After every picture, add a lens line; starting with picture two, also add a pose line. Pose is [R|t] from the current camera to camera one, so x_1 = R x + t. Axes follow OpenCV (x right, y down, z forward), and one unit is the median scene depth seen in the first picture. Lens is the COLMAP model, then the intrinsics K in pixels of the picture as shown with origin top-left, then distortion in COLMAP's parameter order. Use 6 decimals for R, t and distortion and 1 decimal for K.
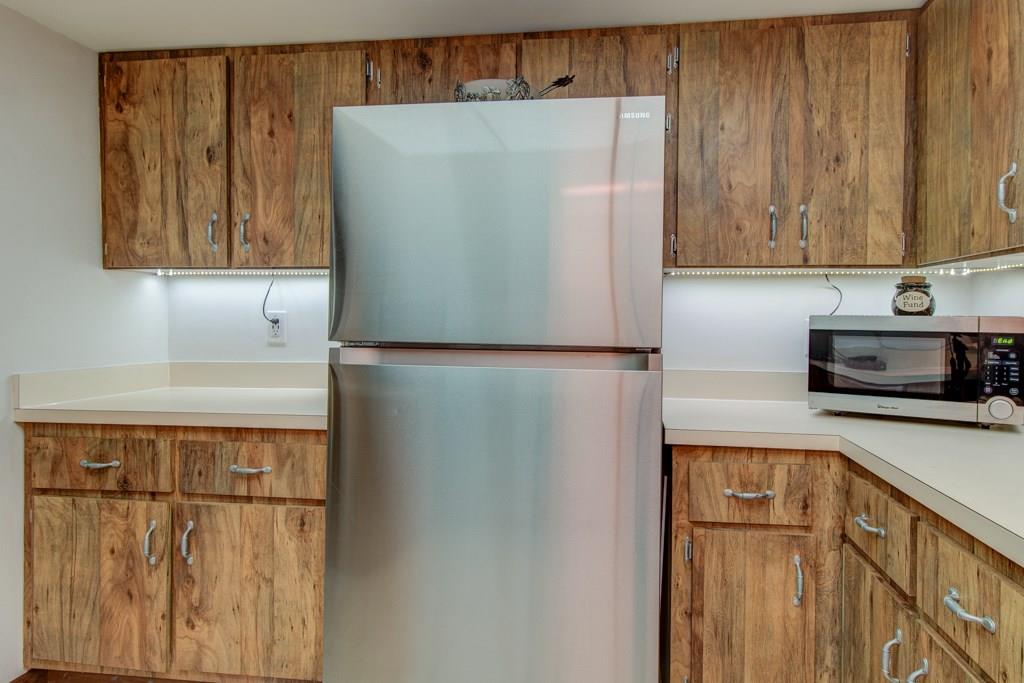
lens RADIAL K [[621.8, 0, 543.0], [0, 621.8, 322.8], [0, 0, 1]] dist [0.000716, 0.000524]
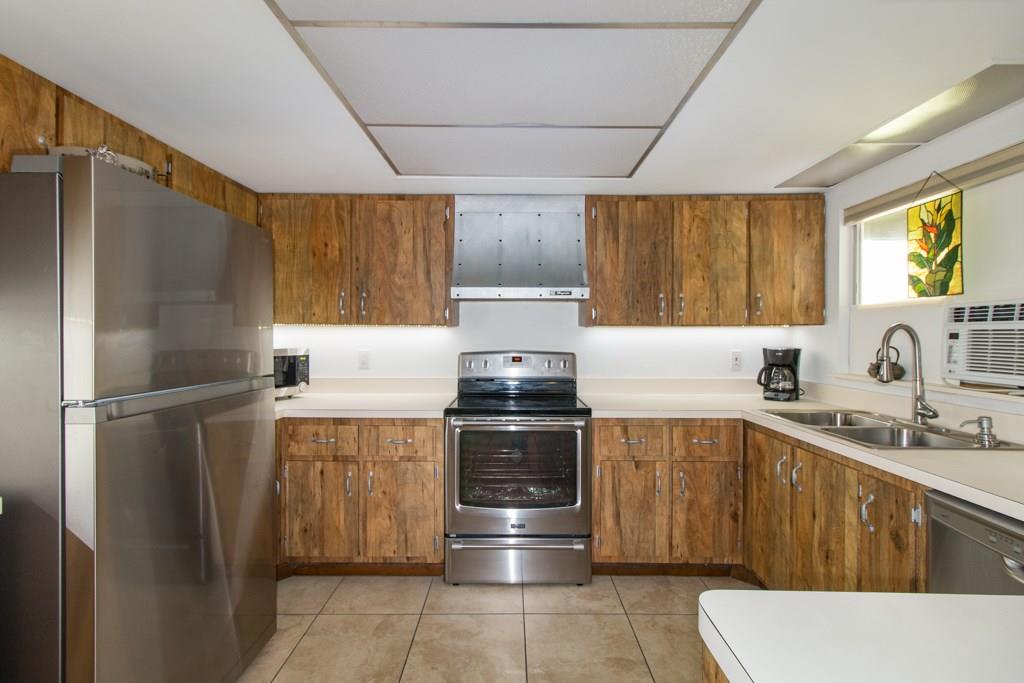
lens RADIAL K [[469.2, 0, 512.0], [0, 469.2, 341.5], [0, 0, 1]] dist [0.000930, 0.000051]
pose [[-0.130654, -0.024440, 0.991127, -0.989332], [0.001719, 0.999689, 0.024878, -0.068604], [-0.991427, 0.004954, -0.130571, 0.395382]]
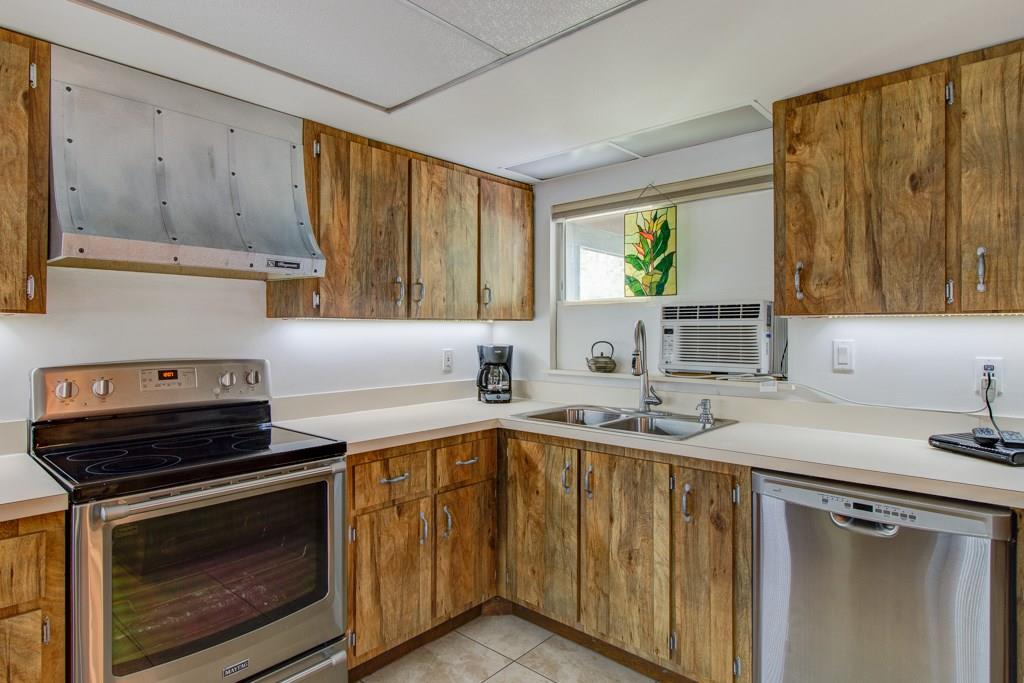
lens RADIAL K [[559.1, 0, 508.0], [0, 559.1, 335.2], [0, 0, 1]] dist [-0.001505, -0.000836]
pose [[-0.822500, -0.012997, 0.568617, -0.552599], [-0.004201, 0.999850, 0.016776, -0.065433], [-0.568750, 0.011409, -0.822431, 0.690315]]
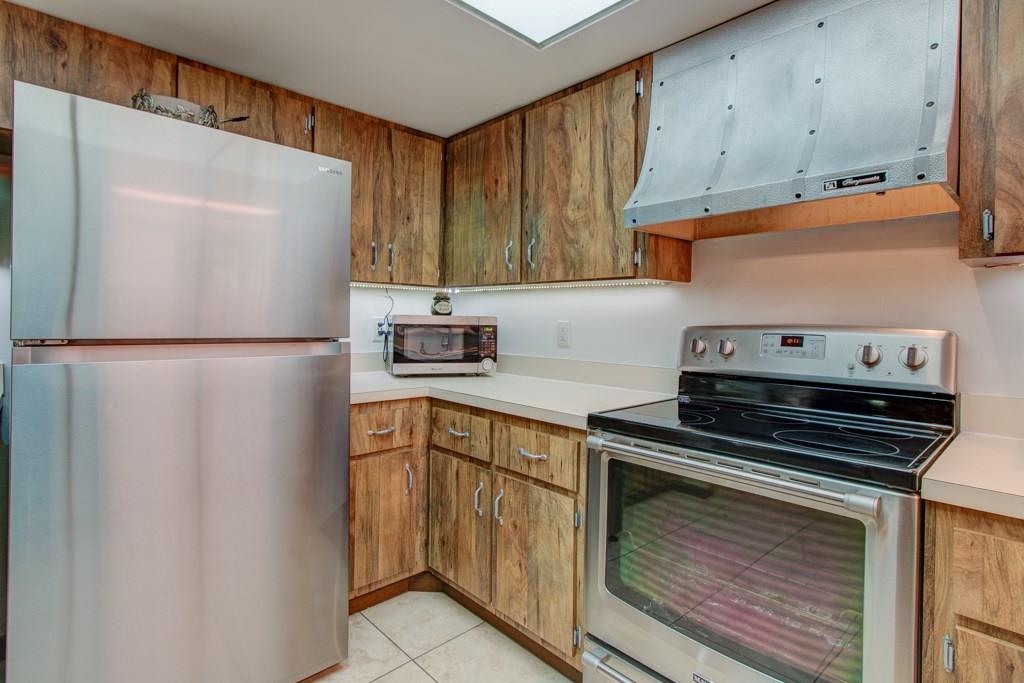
lens RADIAL K [[502.1, 0, 484.4], [0, 502.1, 326.7], [0, 0, 1]] dist [0.003523, 0.000921]
pose [[0.649115, -0.010650, 0.760615, -0.394692], [-0.003312, 0.999853, 0.016827, -0.004432], [-0.760683, -0.013442, 0.648985, 0.003670]]
